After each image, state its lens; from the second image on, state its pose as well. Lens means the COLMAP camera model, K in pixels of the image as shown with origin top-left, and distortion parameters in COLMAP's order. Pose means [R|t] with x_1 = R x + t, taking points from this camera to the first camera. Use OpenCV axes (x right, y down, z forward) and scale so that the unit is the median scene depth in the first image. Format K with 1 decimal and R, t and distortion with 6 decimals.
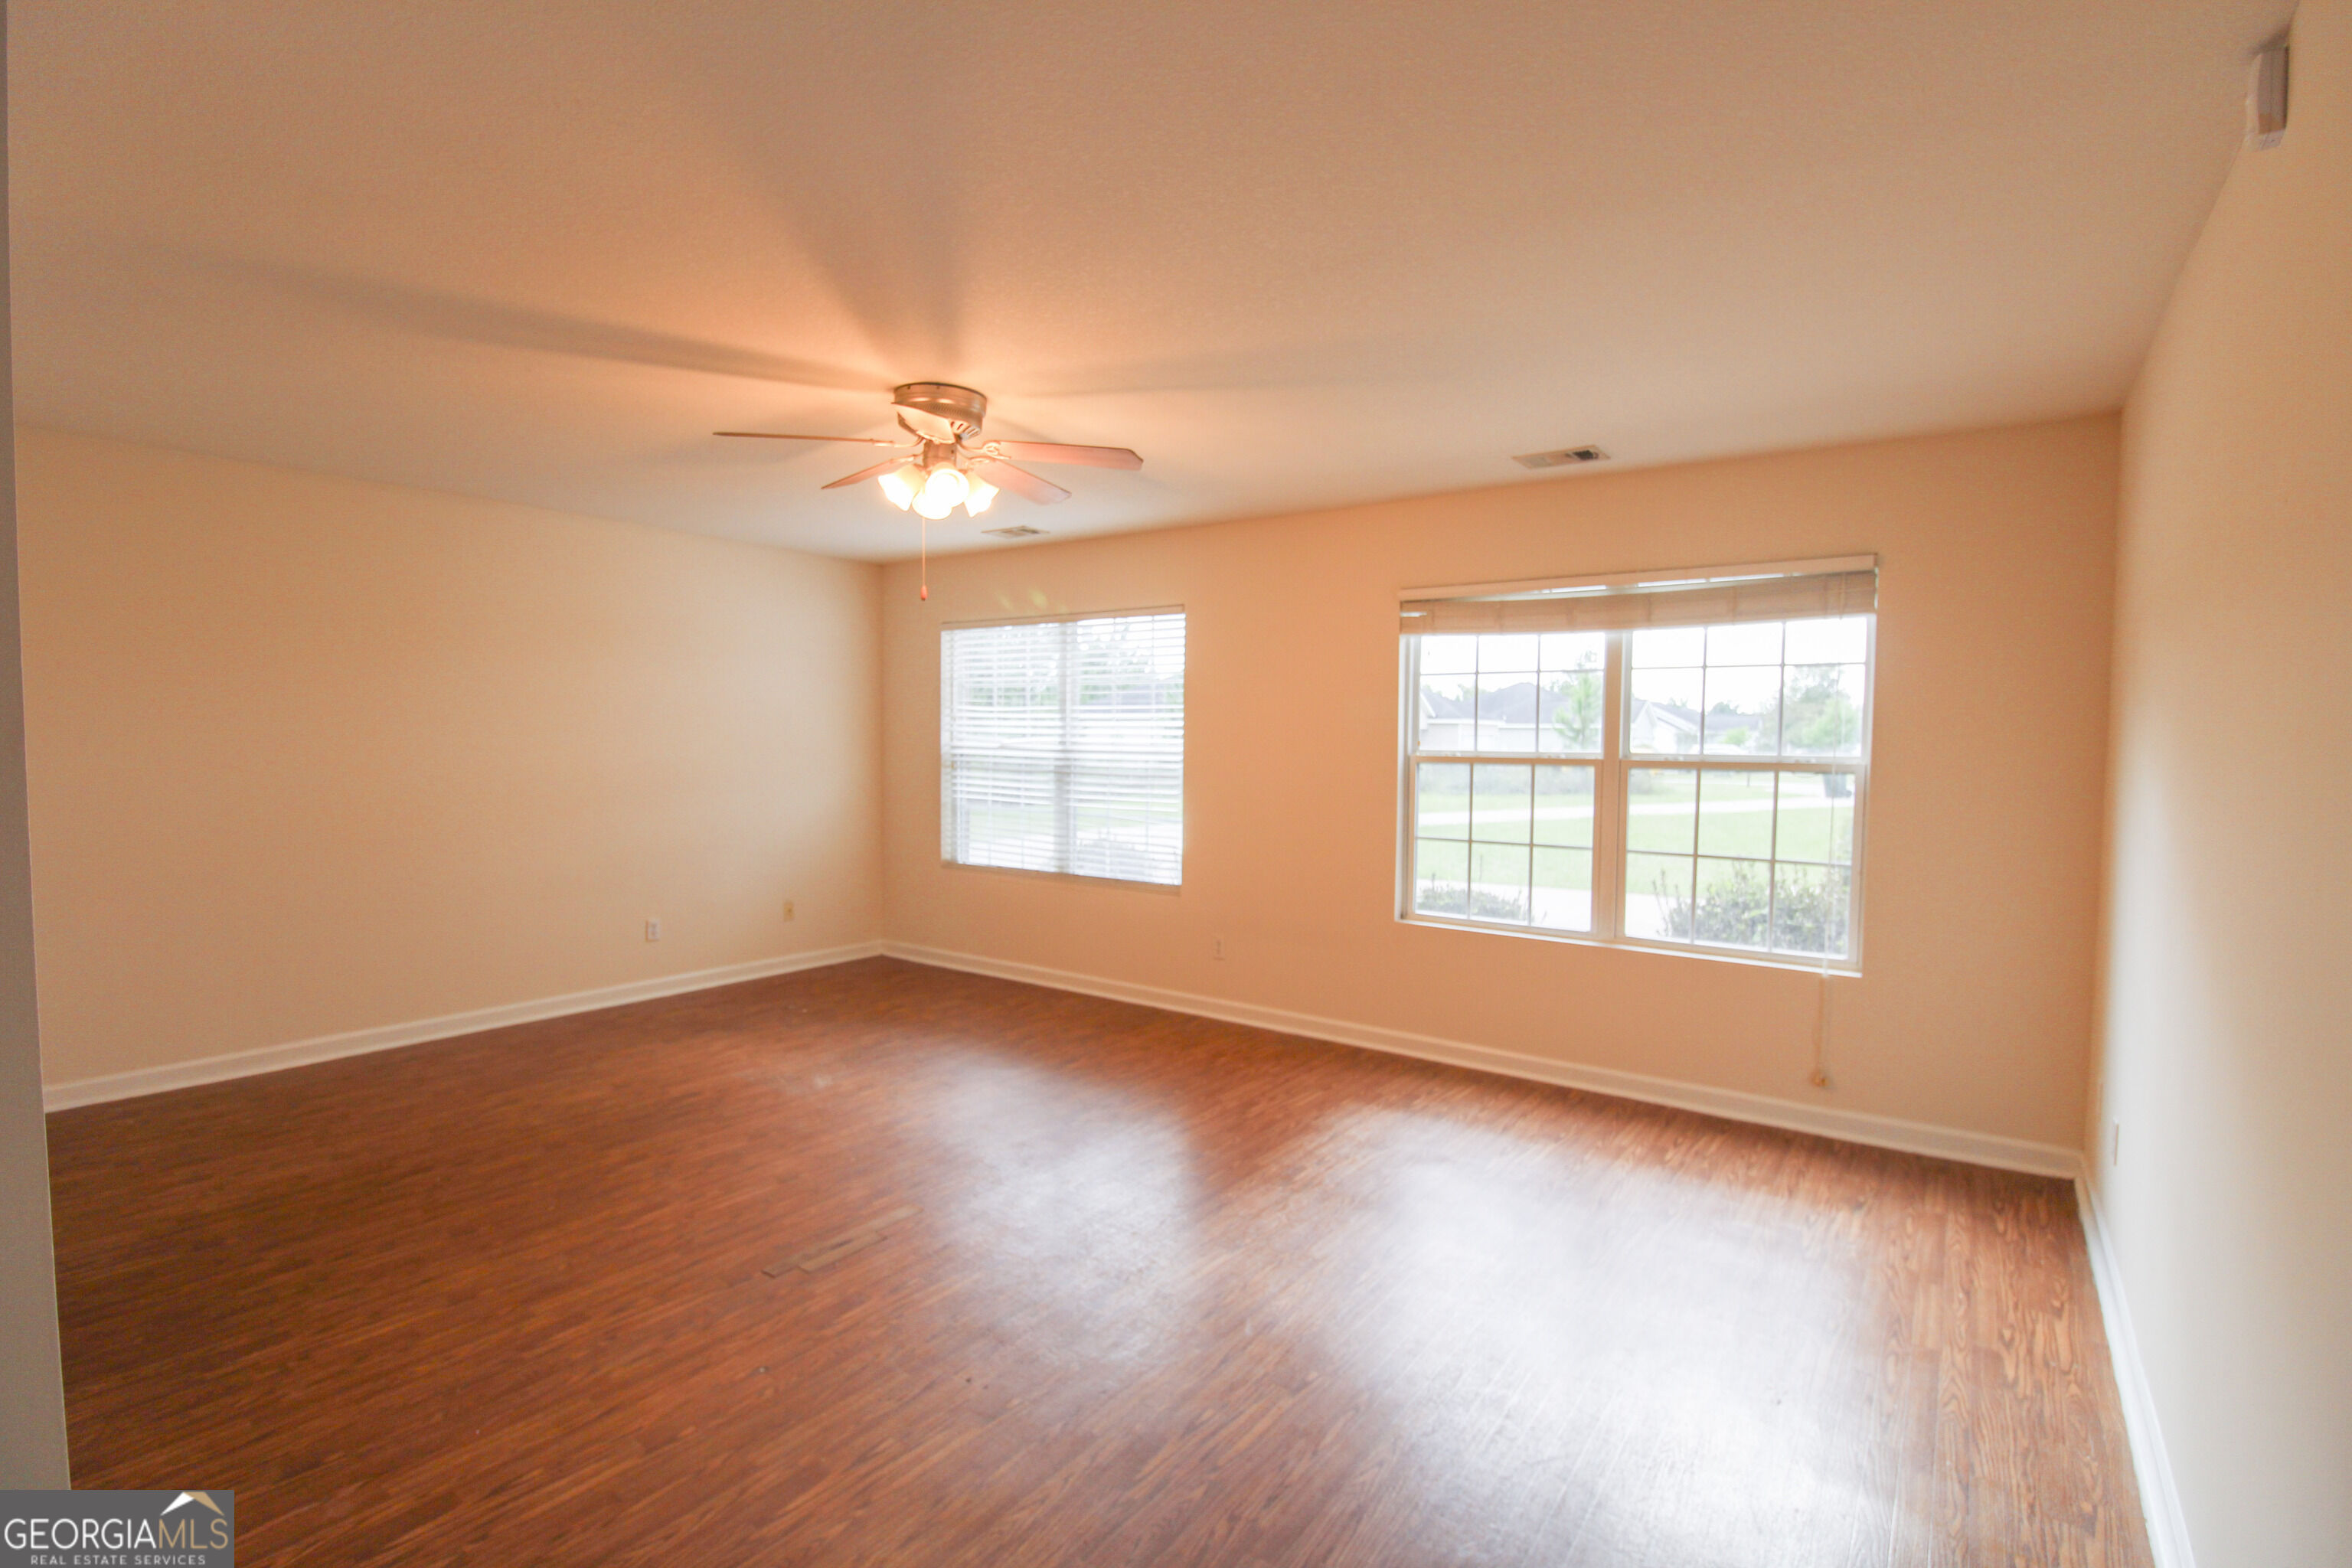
lens RADIAL K [[1095.2, 0, 1170.4], [0, 1095.2, 795.1], [0, 0, 1]] dist [-0.002188, -0.011644]
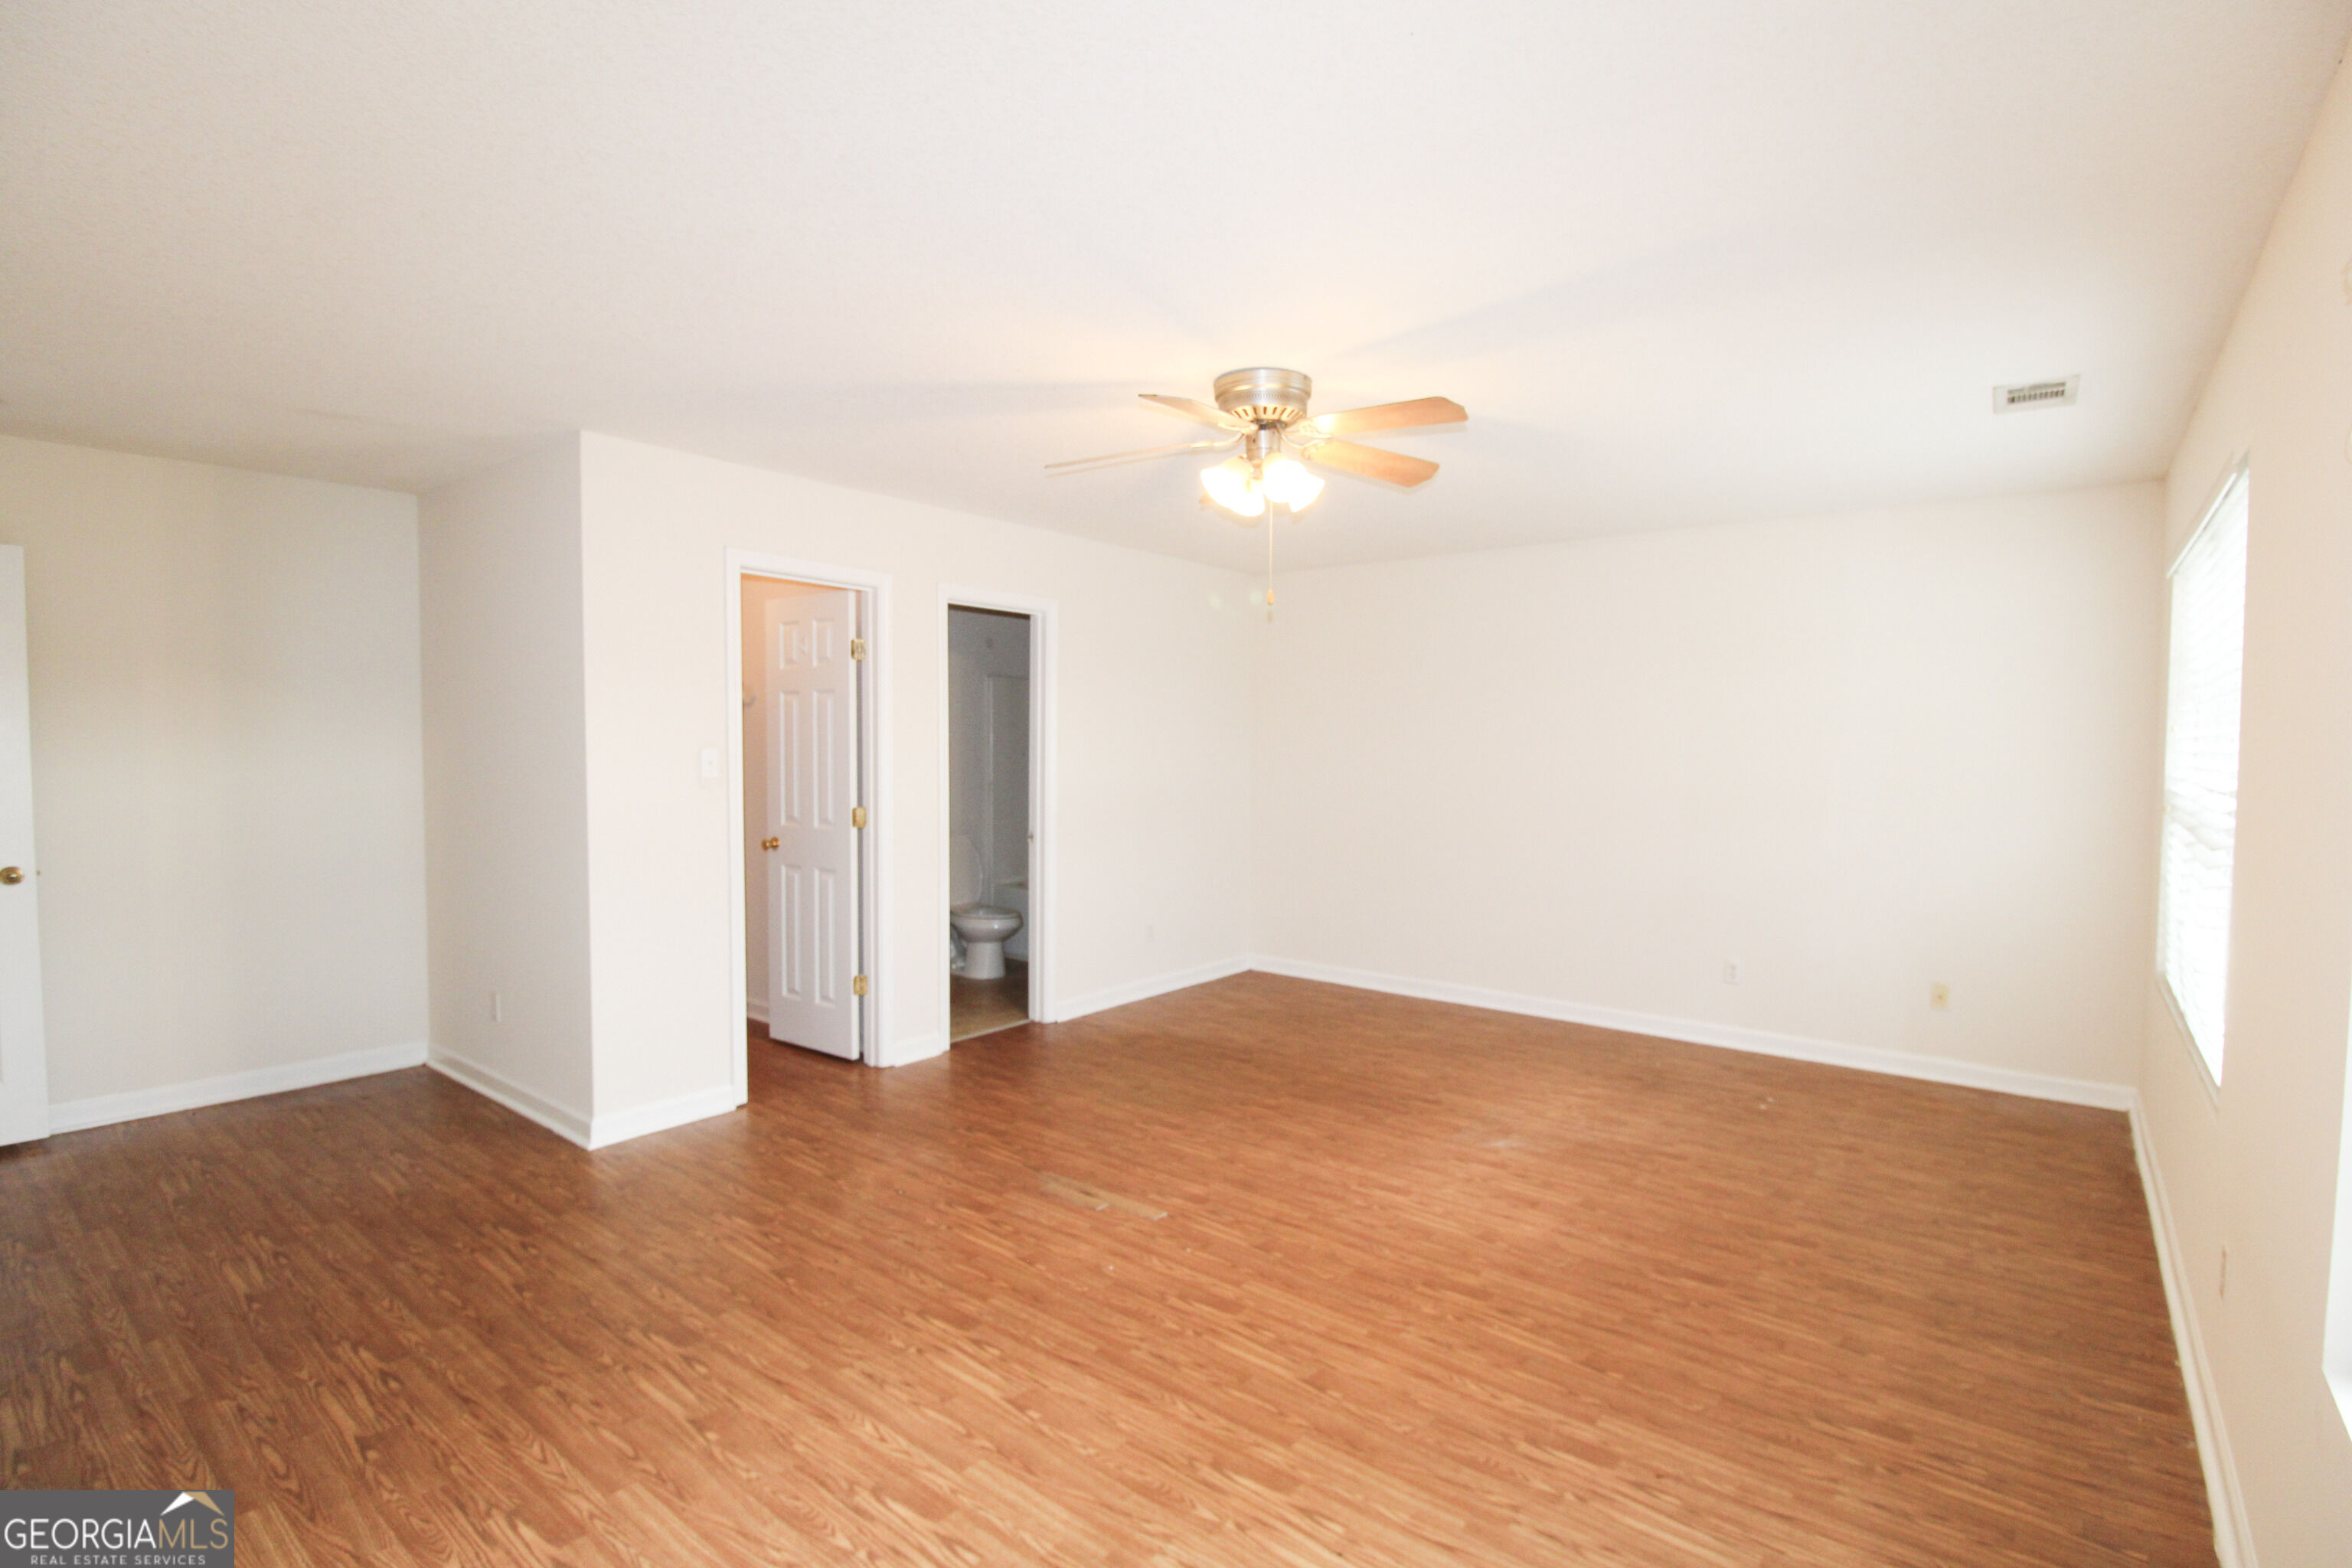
lens RADIAL K [[1095.2, 0, 1175.6], [0, 1095.2, 779.3], [0, 0, 1]] dist [-0.002188, -0.011644]
pose [[-0.035549, 0.027516, -0.998989, 0.556667], [-0.065791, 0.997388, 0.029813, -0.034890], [0.997200, 0.066784, -0.033646, 0.764485]]
